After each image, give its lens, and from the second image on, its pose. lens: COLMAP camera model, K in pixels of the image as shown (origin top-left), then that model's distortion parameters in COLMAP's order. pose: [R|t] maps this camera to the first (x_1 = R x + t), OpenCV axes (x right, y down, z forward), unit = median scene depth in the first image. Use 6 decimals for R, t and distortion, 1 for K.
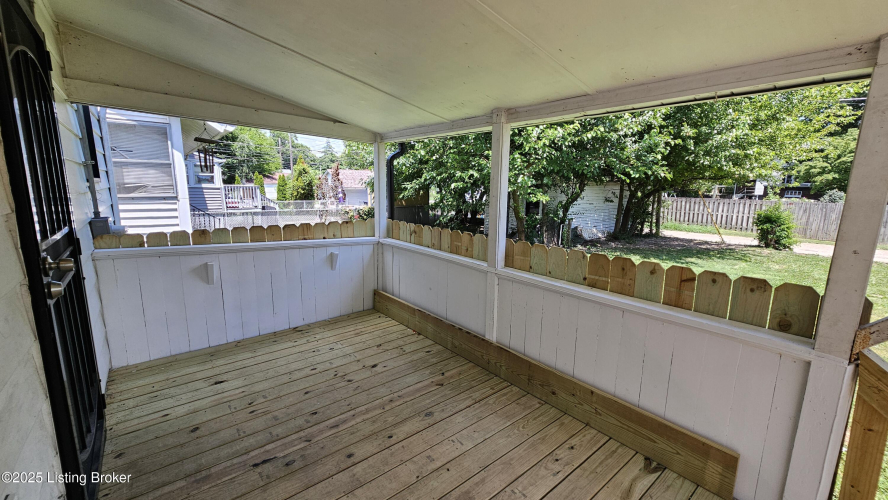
lens RADIAL K [[364.4, 0, 443.0], [0, 364.4, 245.4], [0, 0, 1]] dist [0.000698, 0.000105]
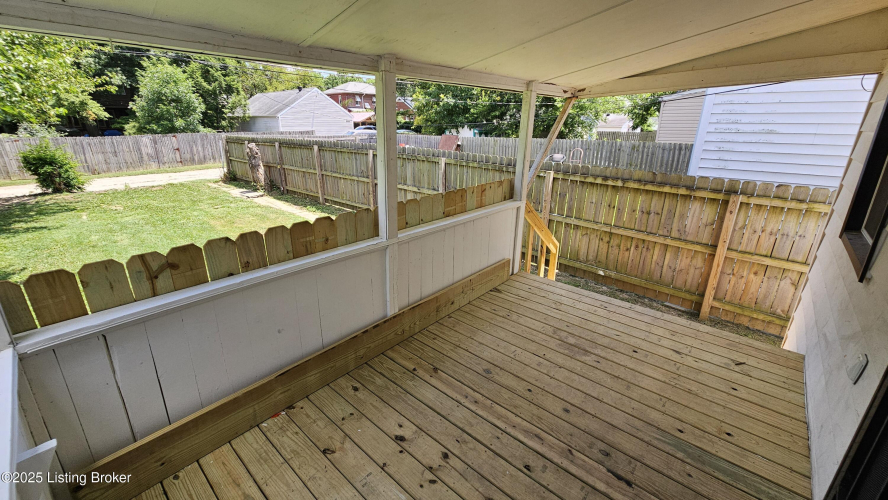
lens RADIAL K [[364.4, 0, 443.0], [0, 364.4, 245.4], [0, 0, 1]] dist [0.000698, 0.000105]
pose [[-0.153879, -0.333277, 0.930187, -0.654587], [0.160329, 0.920502, 0.356330, -0.203295], [-0.974995, 0.203968, -0.088212, 0.847953]]
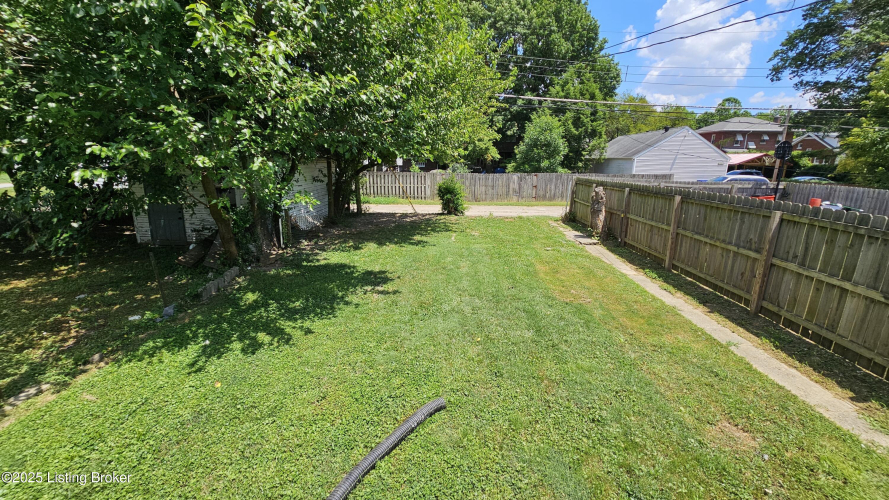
lens RADIAL K [[364.8, 0, 443.5], [0, 364.8, 245.4], [0, 0, 1]] dist [0.000698, 0.000105]
pose [[0.656721, -0.178666, 0.732663, -0.093563], [0.123862, 0.983891, 0.128907, -0.236169], [-0.743892, 0.006093, 0.668272, 1.020421]]
